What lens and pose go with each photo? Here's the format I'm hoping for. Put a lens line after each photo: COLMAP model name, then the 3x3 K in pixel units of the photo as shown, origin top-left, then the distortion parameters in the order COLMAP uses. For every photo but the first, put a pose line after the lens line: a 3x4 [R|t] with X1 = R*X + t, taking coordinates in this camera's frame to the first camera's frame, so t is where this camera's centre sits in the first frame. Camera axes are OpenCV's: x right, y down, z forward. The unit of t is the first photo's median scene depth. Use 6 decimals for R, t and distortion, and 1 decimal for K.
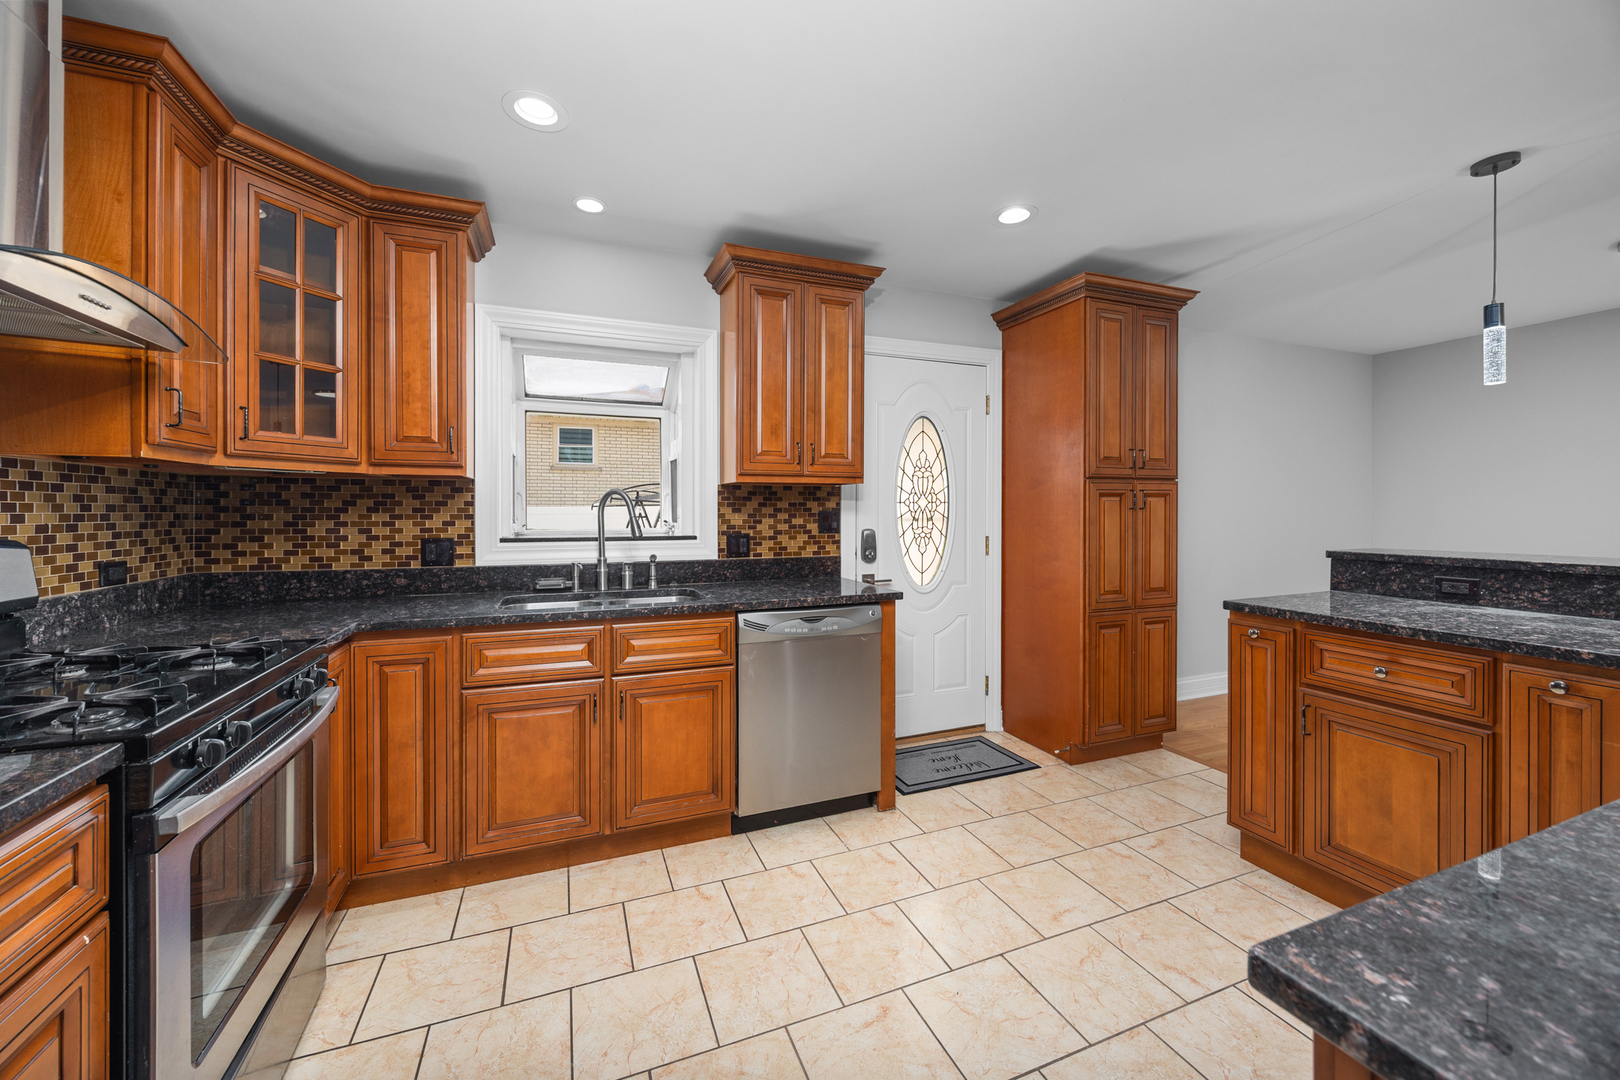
lens RADIAL K [[621.1, 0, 804.3], [0, 621.1, 514.8], [0, 0, 1]] dist [-0.000144, 0.000007]
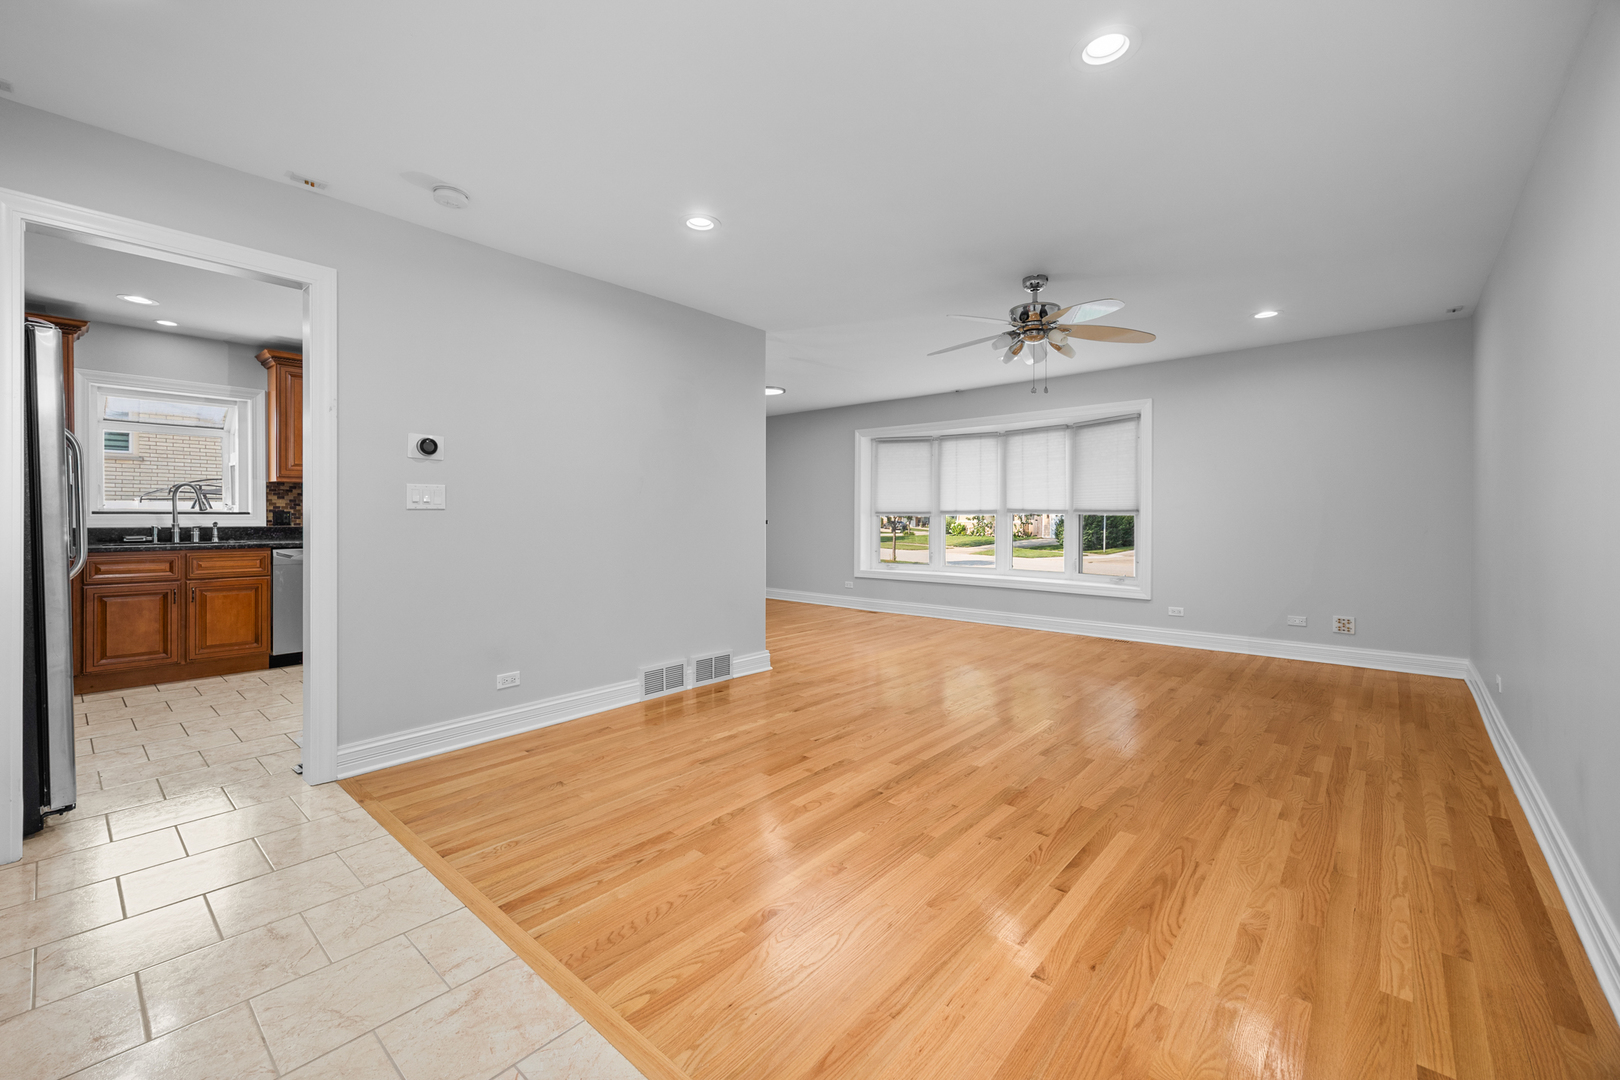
lens RADIAL K [[659.2, 0, 818.1], [0, 659.2, 518.9], [0, 0, 1]] dist [0.001524, 0.000218]
pose [[0.881956, -0.001256, 0.471330, 0.378046], [0.001409, 0.999999, 0.000027, 0.059935], [-0.471329, 0.000640, 0.881957, -1.440737]]
